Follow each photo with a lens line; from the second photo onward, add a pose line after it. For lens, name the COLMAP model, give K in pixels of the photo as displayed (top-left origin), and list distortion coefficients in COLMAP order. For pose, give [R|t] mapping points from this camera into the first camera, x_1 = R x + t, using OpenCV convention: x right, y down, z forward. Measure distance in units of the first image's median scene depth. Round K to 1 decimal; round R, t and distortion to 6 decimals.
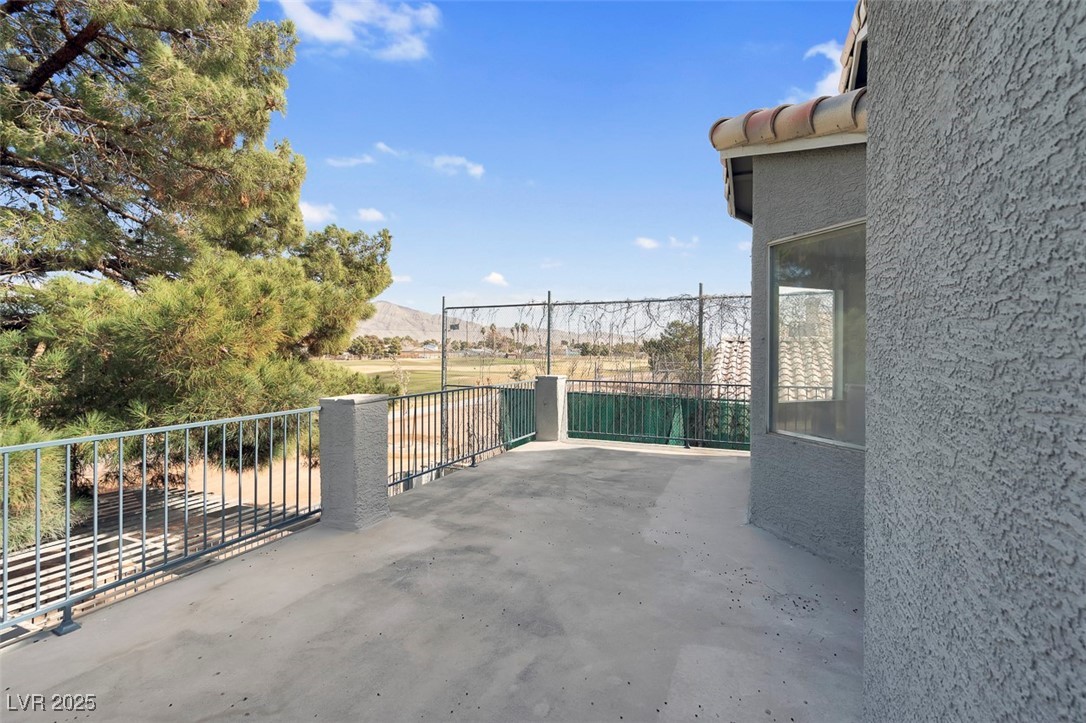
lens RADIAL K [[498.8, 0, 537.2], [0, 498.8, 351.7], [0, 0, 1]] dist [-0.006185, 0.000817]
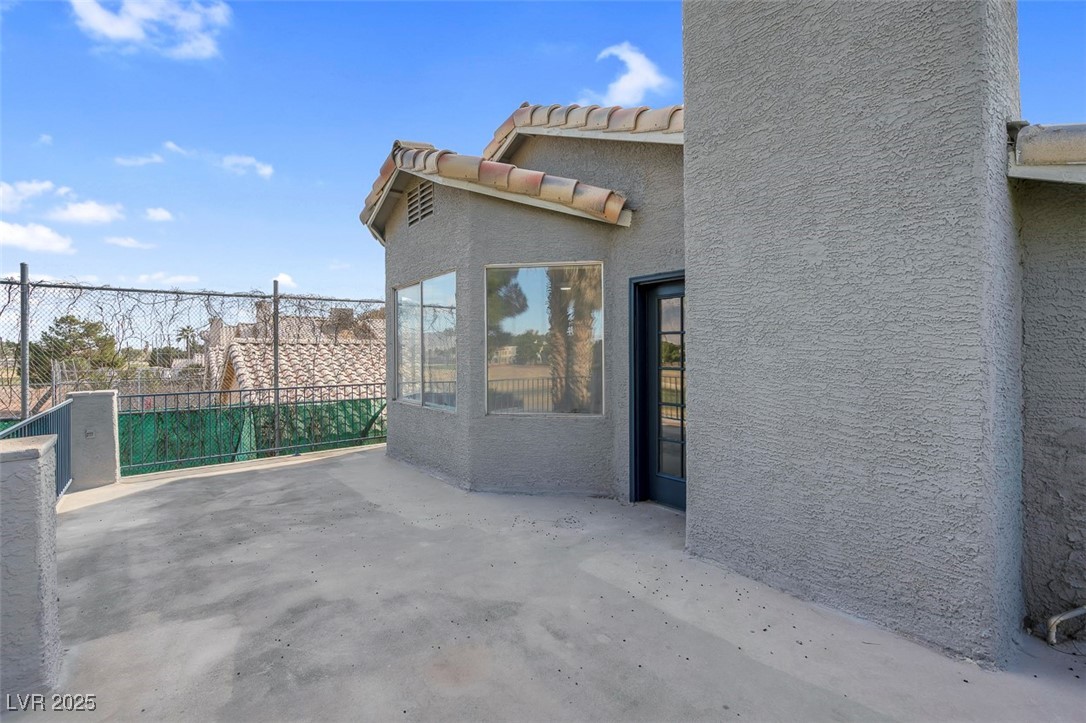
lens RADIAL K [[498.8, 0, 535.3], [0, 498.8, 358.4], [0, 0, 1]] dist [-0.006185, 0.000817]
pose [[0.460607, -0.020806, 0.887360, -0.536727], [0.013828, 0.999772, 0.016264, -0.000359], [-0.887496, 0.004779, 0.460790, 0.268329]]
